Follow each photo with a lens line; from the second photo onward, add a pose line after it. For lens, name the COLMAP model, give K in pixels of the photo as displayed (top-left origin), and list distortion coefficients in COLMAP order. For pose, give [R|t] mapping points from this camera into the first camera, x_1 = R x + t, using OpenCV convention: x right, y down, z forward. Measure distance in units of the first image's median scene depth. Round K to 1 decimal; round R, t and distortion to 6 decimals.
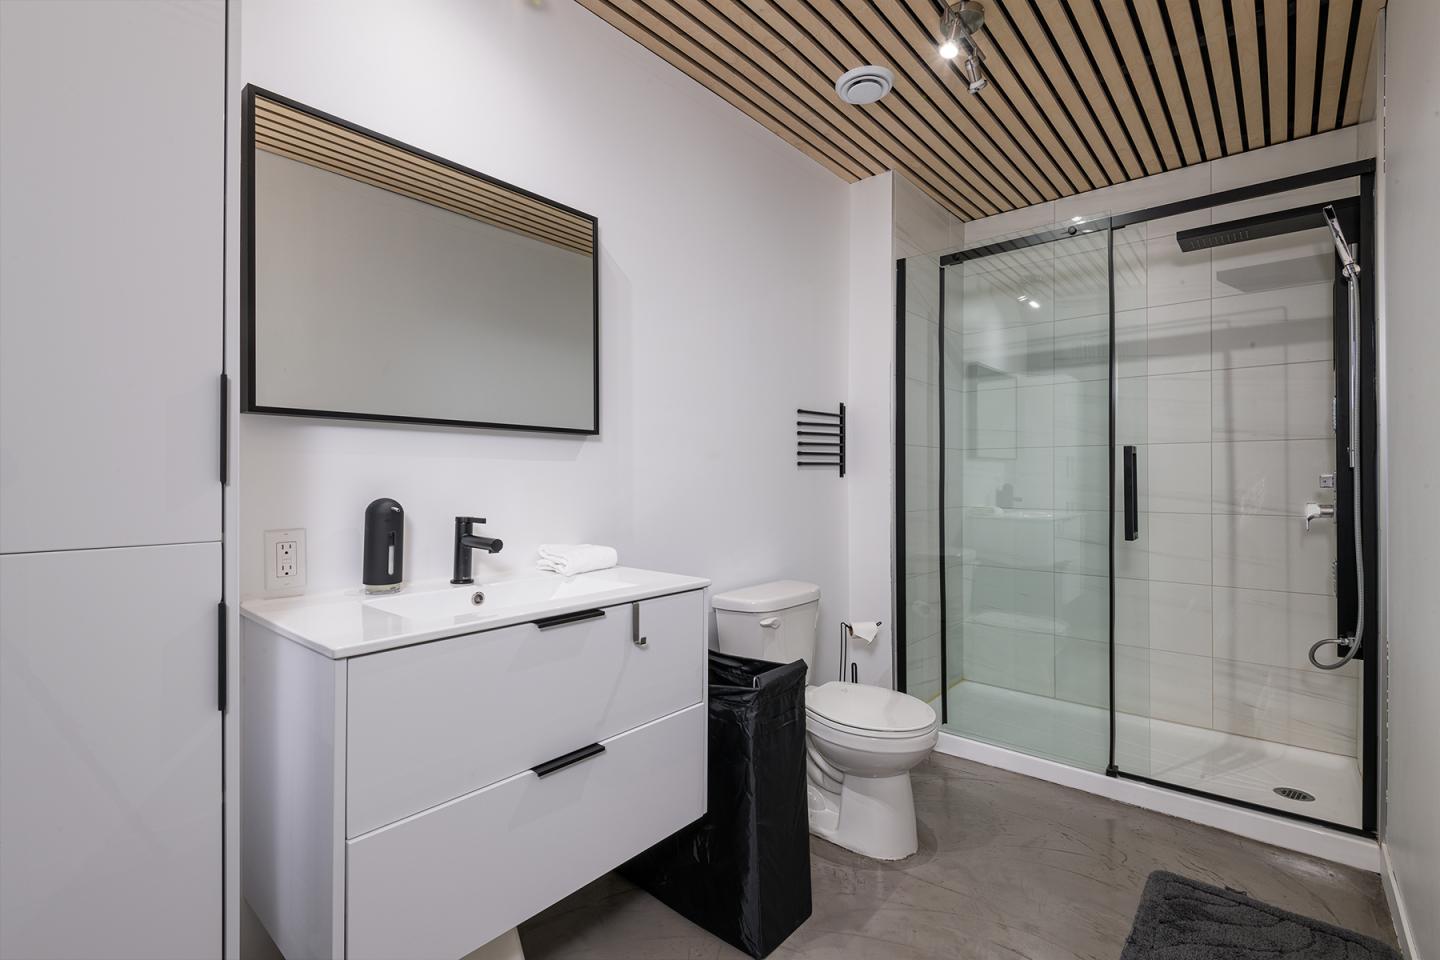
lens RADIAL K [[655.2, 0, 739.9], [0, 655.2, 477.7], [0, 0, 1]] dist [0.013429, -0.009115]
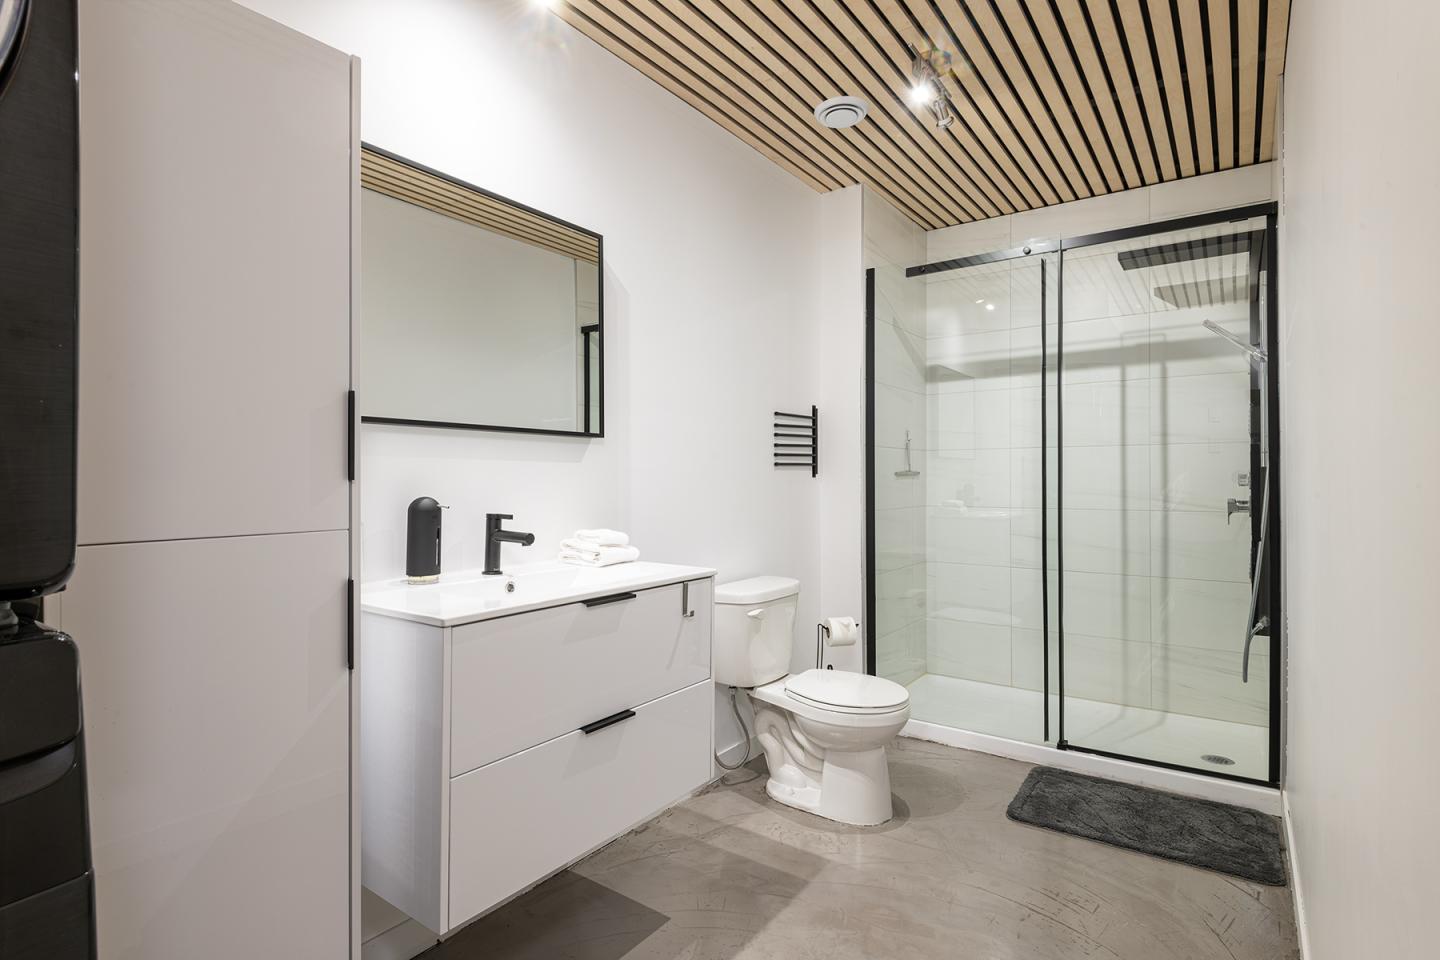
lens RADIAL K [[725.5, 0, 740.3], [0, 725.5, 479.2], [0, 0, 1]] dist [0.002379, -0.001321]
pose [[0.995787, -0.001379, 0.091682, -0.080435], [0.001317, 0.999999, 0.000741, 0.001495], [-0.091683, -0.000617, 0.995788, -0.158010]]
